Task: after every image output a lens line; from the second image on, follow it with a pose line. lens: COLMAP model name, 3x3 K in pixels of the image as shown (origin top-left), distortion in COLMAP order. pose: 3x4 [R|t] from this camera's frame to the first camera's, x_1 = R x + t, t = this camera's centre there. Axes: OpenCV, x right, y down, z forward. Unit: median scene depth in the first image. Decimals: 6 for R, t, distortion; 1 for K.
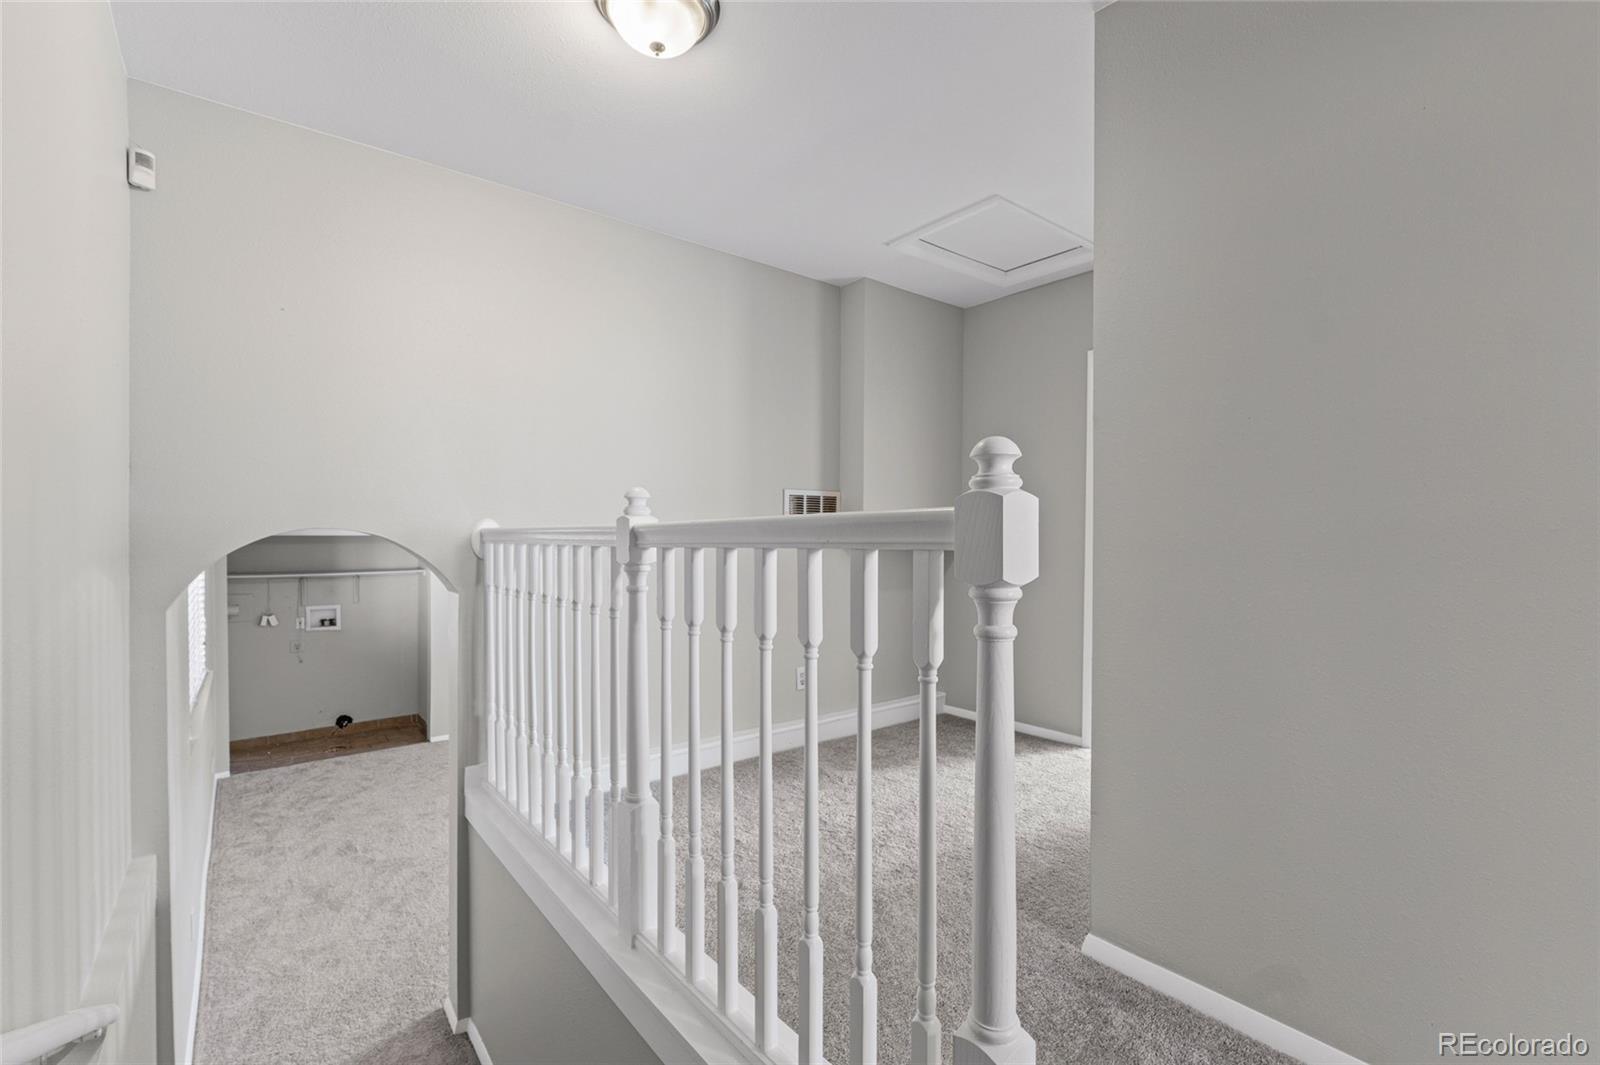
lens RADIAL K [[700.4, 0, 794.5], [0, 700.4, 543.9], [0, 0, 1]] dist [-0.004732, -0.000388]
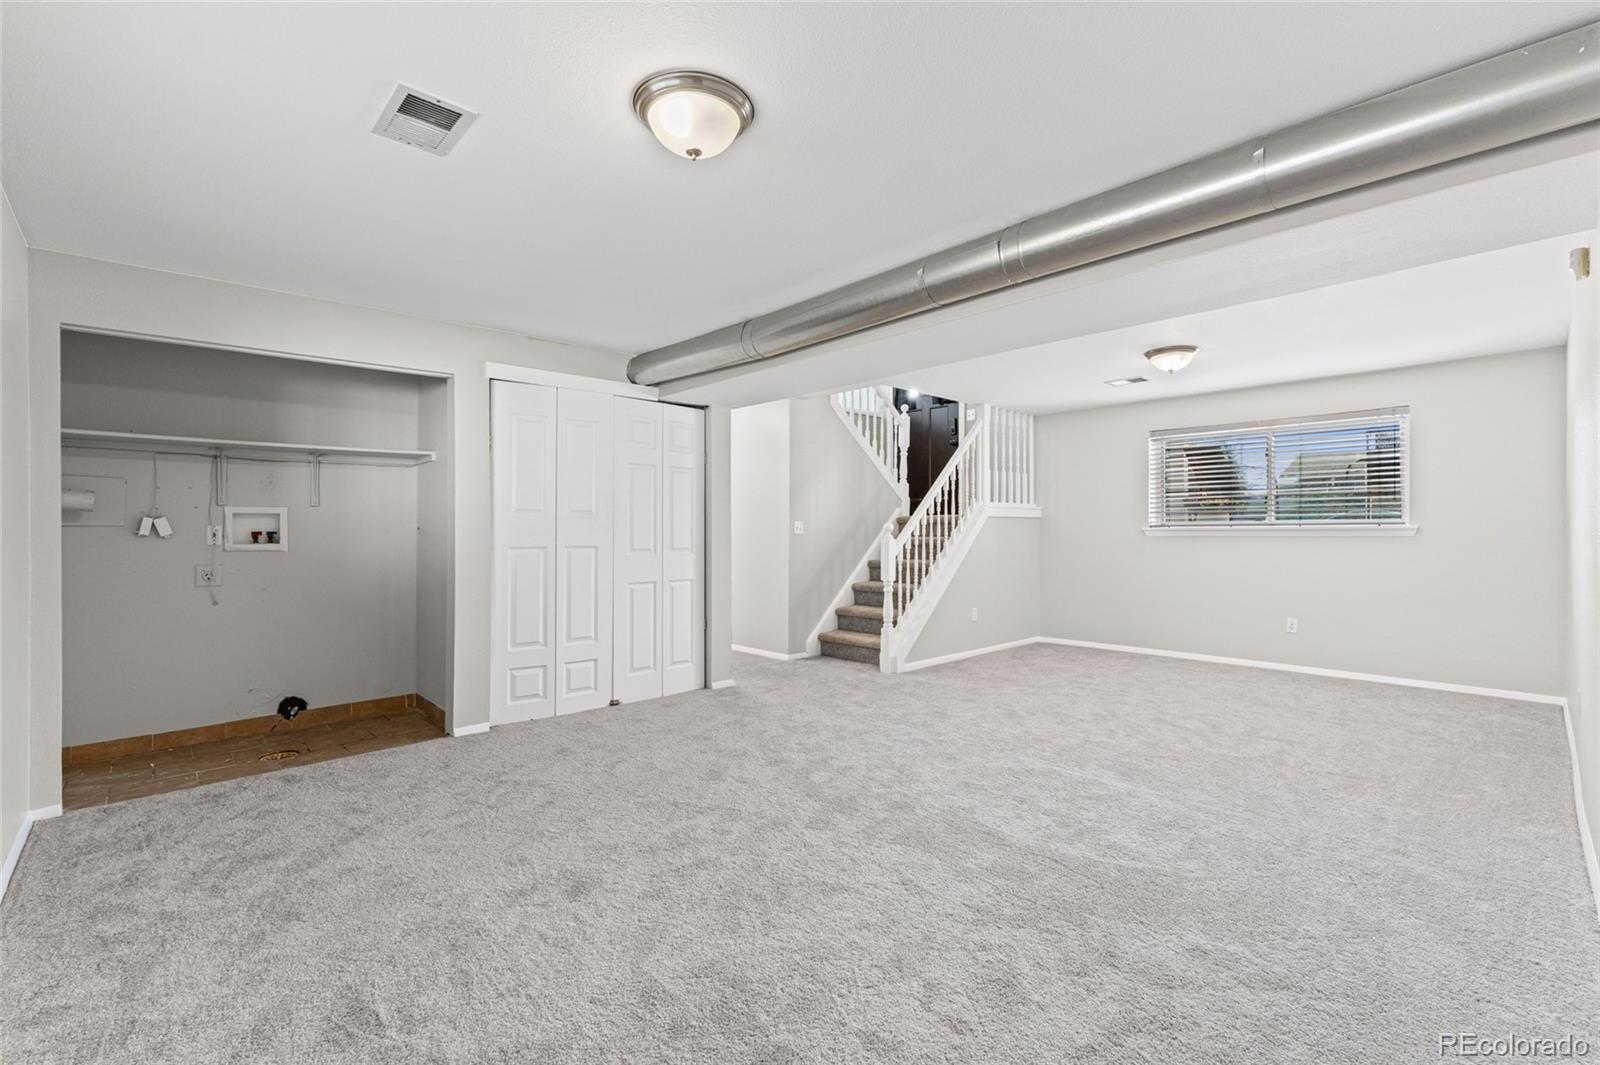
lens RADIAL K [[700.4, 0, 795.5], [0, 700.4, 525.7], [0, 0, 1]] dist [-0.004732, -0.000388]
pose [[0.996685, -0.006941, 0.081062, -0.324361], [0.008475, 0.999791, -0.018604, 0.139532], [-0.080916, 0.019230, 0.996535, 0.454847]]
